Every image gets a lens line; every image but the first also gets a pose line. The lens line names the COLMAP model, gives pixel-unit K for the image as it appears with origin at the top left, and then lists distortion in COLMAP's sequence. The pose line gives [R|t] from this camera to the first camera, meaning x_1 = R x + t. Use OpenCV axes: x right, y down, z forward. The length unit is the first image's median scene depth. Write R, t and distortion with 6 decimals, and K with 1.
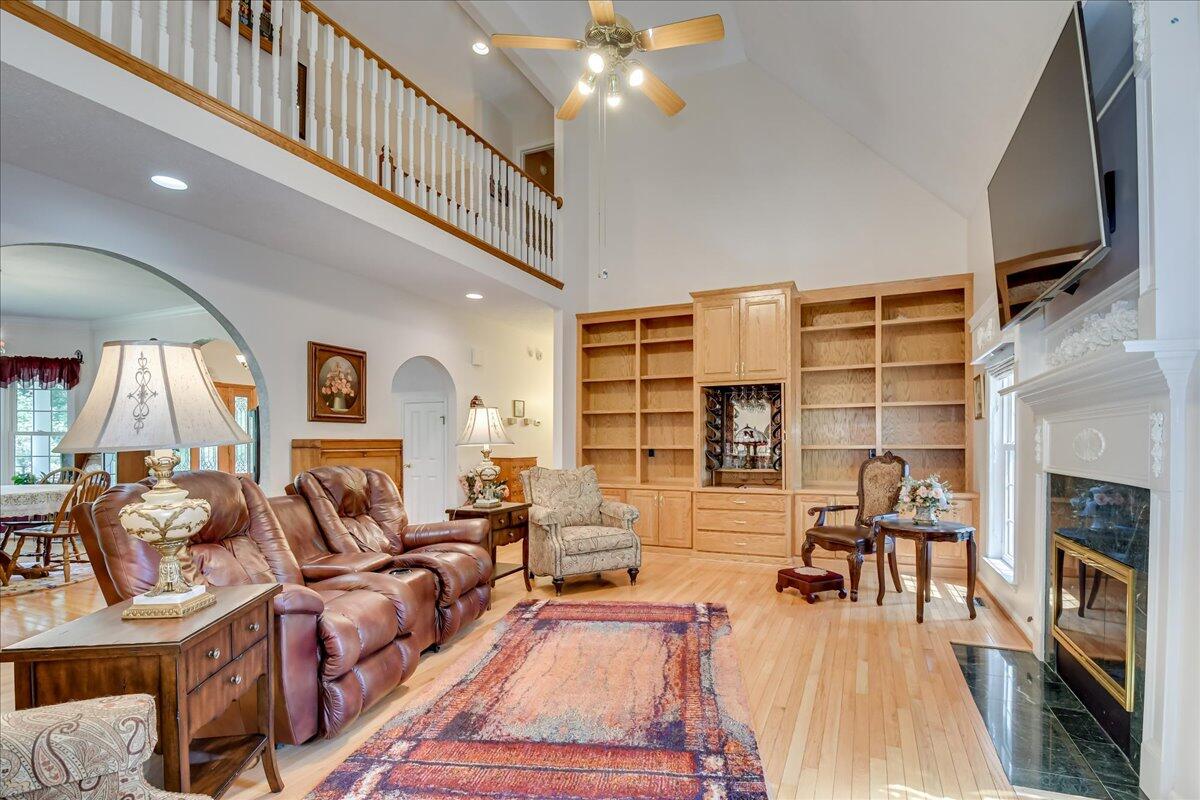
lens RADIAL K [[546.6, 0, 611.9], [0, 546.6, 444.6], [0, 0, 1]] dist [-0.004430, -0.000448]
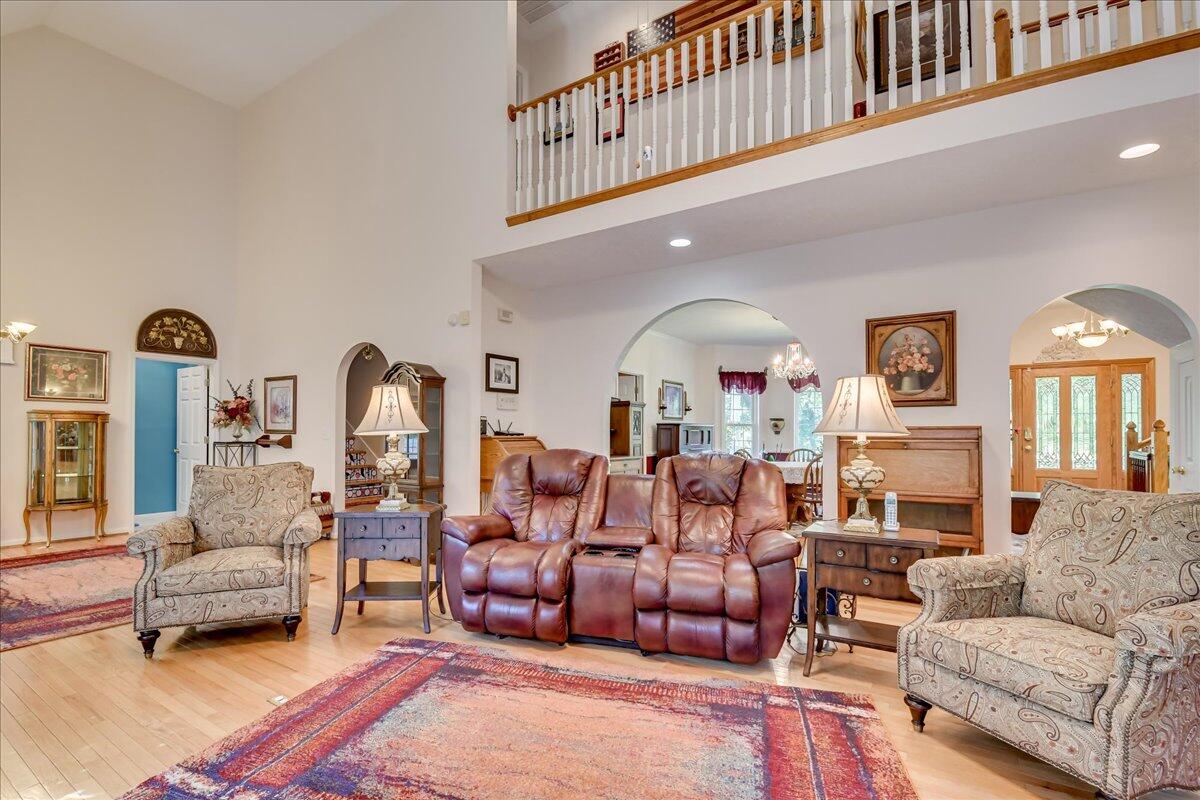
lens RADIAL K [[546.6, 0, 602.9], [0, 546.6, 429.2], [0, 0, 1]] dist [-0.004430, -0.000448]
pose [[-0.133261, -0.006224, -0.991061, 0.511512], [-0.007005, 0.999961, -0.005338, 0.001023], [0.991056, 0.006231, -0.133300, 0.887136]]
